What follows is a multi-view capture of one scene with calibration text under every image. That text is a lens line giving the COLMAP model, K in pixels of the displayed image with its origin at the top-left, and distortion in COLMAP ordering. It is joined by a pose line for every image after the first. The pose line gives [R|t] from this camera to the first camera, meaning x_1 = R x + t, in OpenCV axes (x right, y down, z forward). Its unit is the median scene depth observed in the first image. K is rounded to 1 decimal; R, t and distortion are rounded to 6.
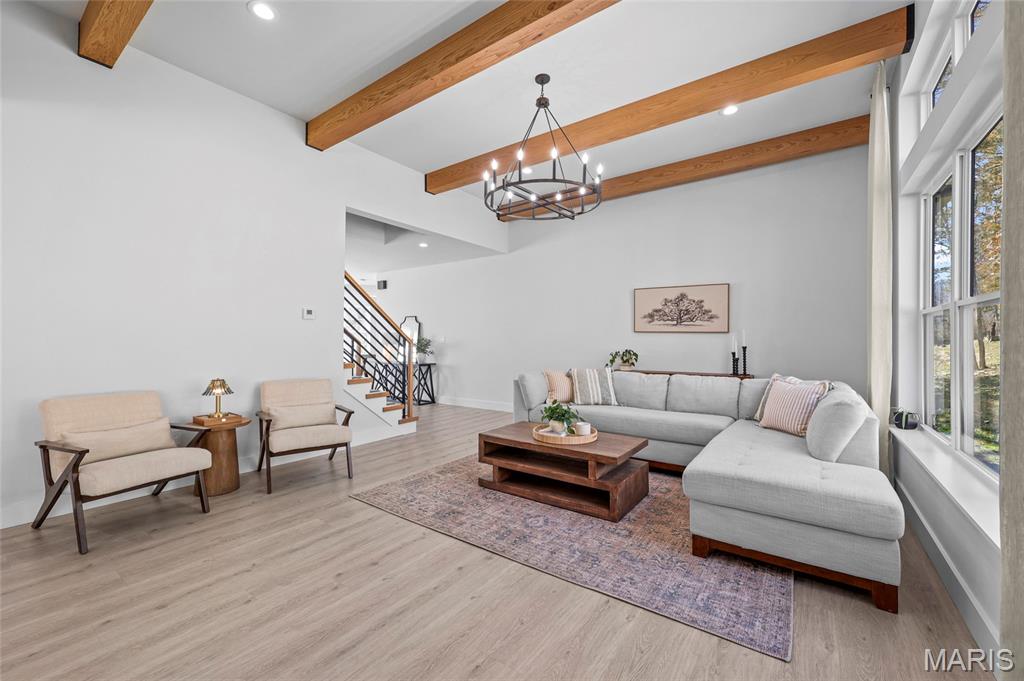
lens RADIAL K [[413.4, 0, 511.6], [0, 413.4, 337.7], [0, 0, 1]] dist [0.001698, 0.000206]
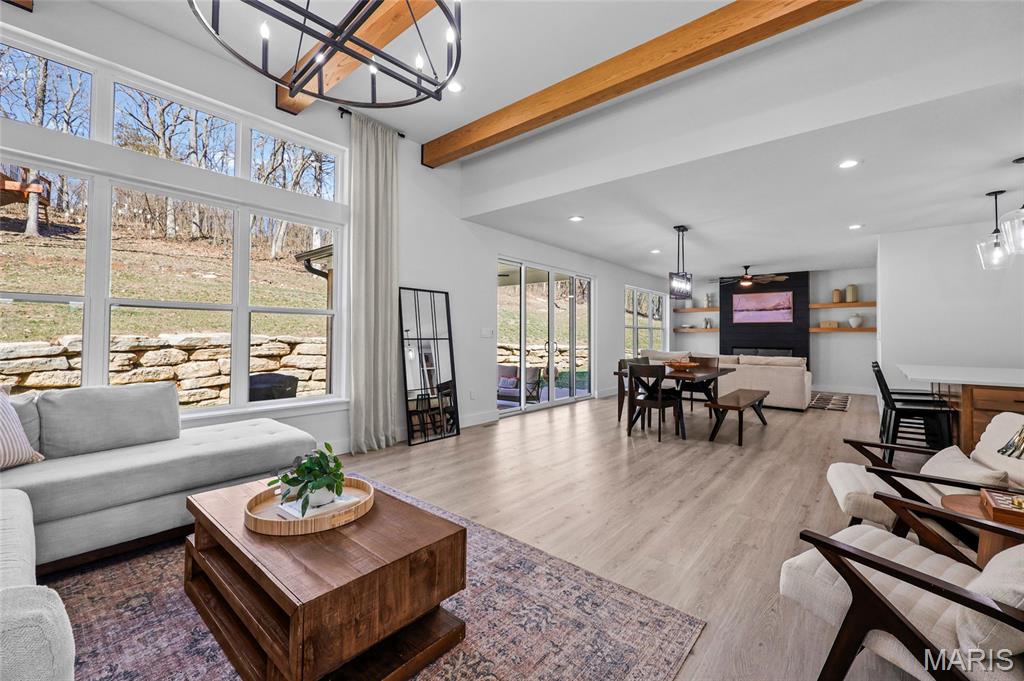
lens RADIAL K [[420.1, 0, 506.3], [0, 420.1, 326.5], [0, 0, 1]] dist [0.000629, -0.000050]
pose [[-0.996322, -0.008916, 0.085224, -0.168225], [-0.011548, 0.999470, -0.030434, 0.013284], [-0.084908, -0.031306, -0.995897, 1.517595]]
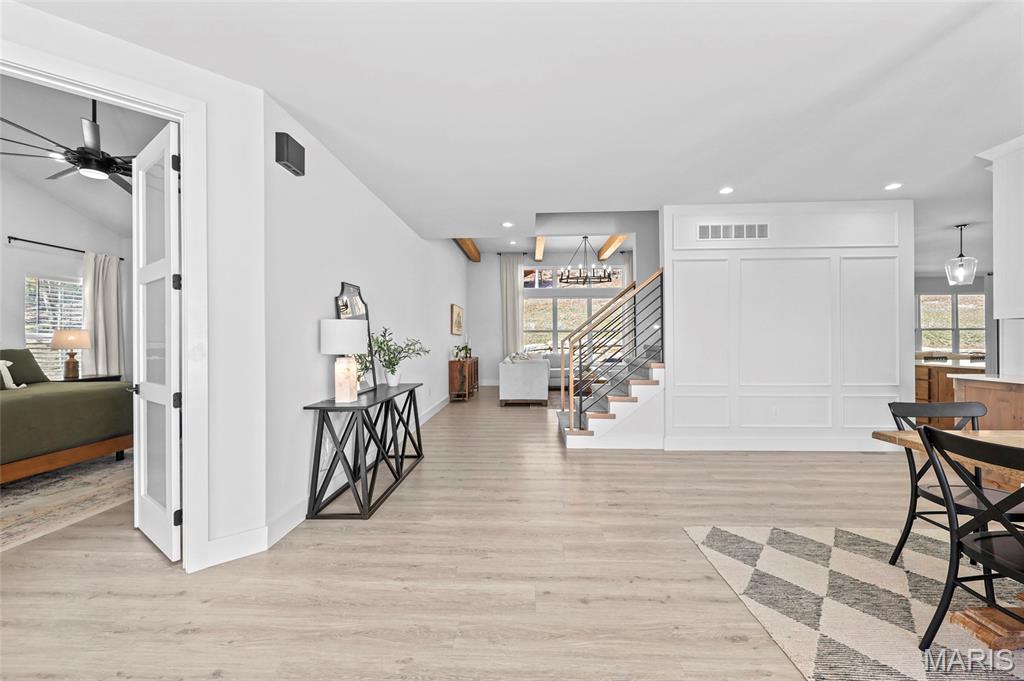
lens RADIAL K [[412.4, 0, 512.0], [0, 412.4, 340.5], [0, 0, 1]] dist [-0.002979, 0.000186]
pose [[-0.551049, -0.001857, 0.834471, -1.732083], [-0.003700, 0.999993, -0.000218, 0.015704], [-0.834465, -0.003207, -0.551052, 2.762778]]
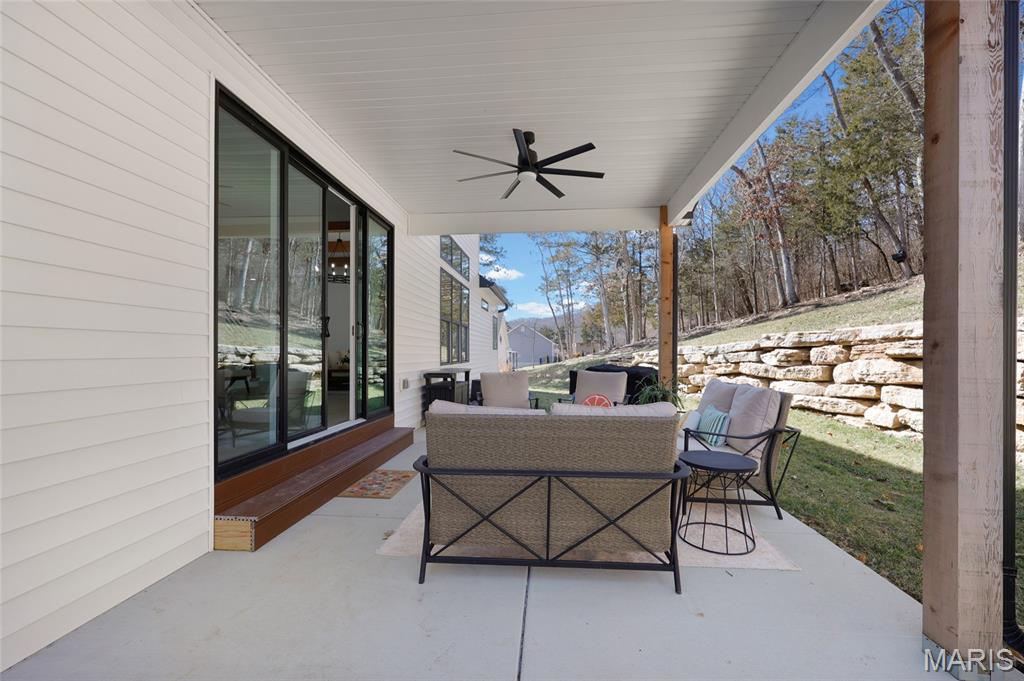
lens RADIAL K [[413.4, 0, 511.6], [0, 413.4, 337.7], [0, 0, 1]] dist [0.001698, 0.000206]
pose [[0.865703, 0.009519, 0.500467, -0.364441], [0.005639, 0.999570, -0.028766, 0.109609], [-0.500526, 0.027725, 0.865278, -1.948783]]
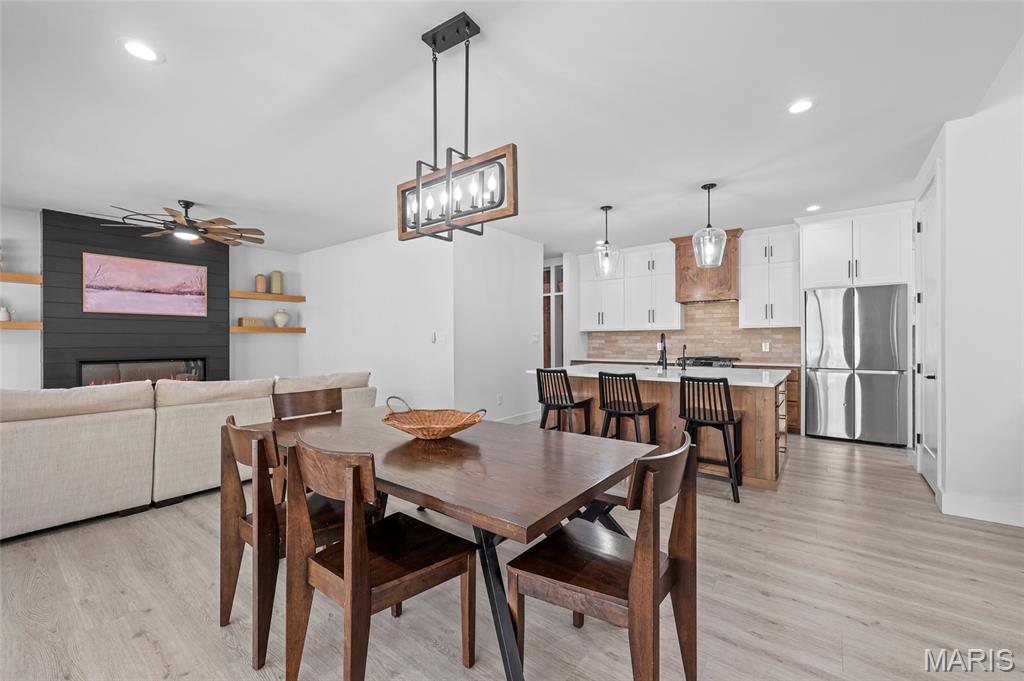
lens RADIAL K [[416.8, 0, 513.2], [0, 416.8, 338.7], [0, 0, 1]] dist [0.000345, -0.000098]
pose [[-0.026809, -0.007955, -0.999609, -0.133503], [0.012547, 0.999887, -0.008293, 0.000505], [0.999562, -0.012764, -0.026706, -0.137917]]
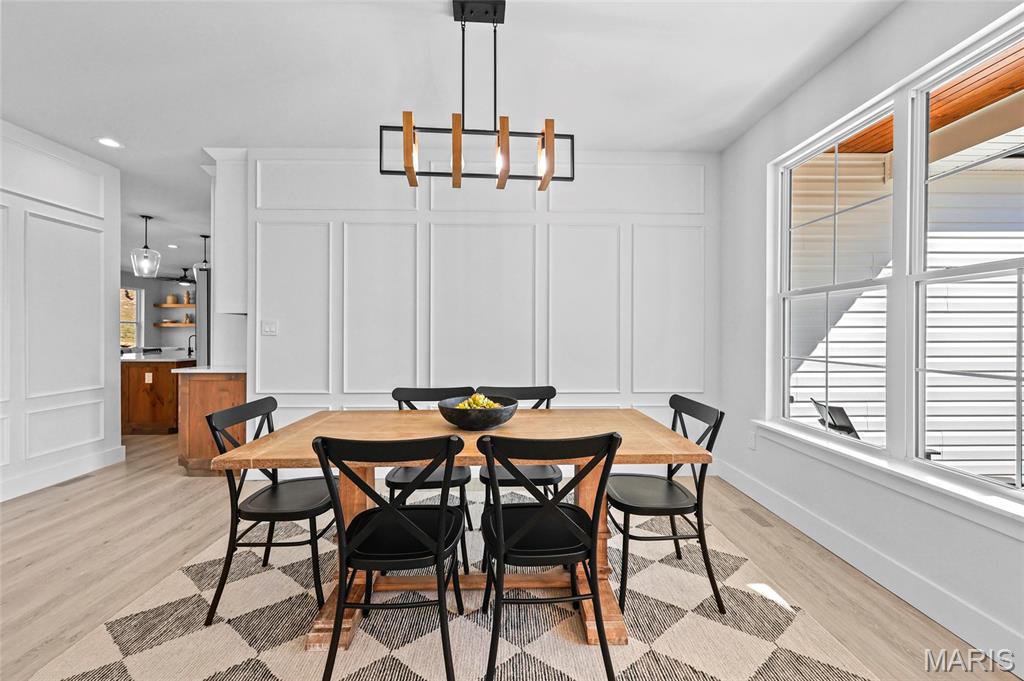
lens RADIAL K [[414.6, 0, 510.7], [0, 414.6, 334.1], [0, 0, 1]] dist [0.000939, 0.000039]
pose [[-0.795213, -0.007669, -0.606282, -1.584672], [-0.003846, 0.999964, -0.007604, 0.016706], [0.606318, -0.003715, -0.795214, 2.609114]]
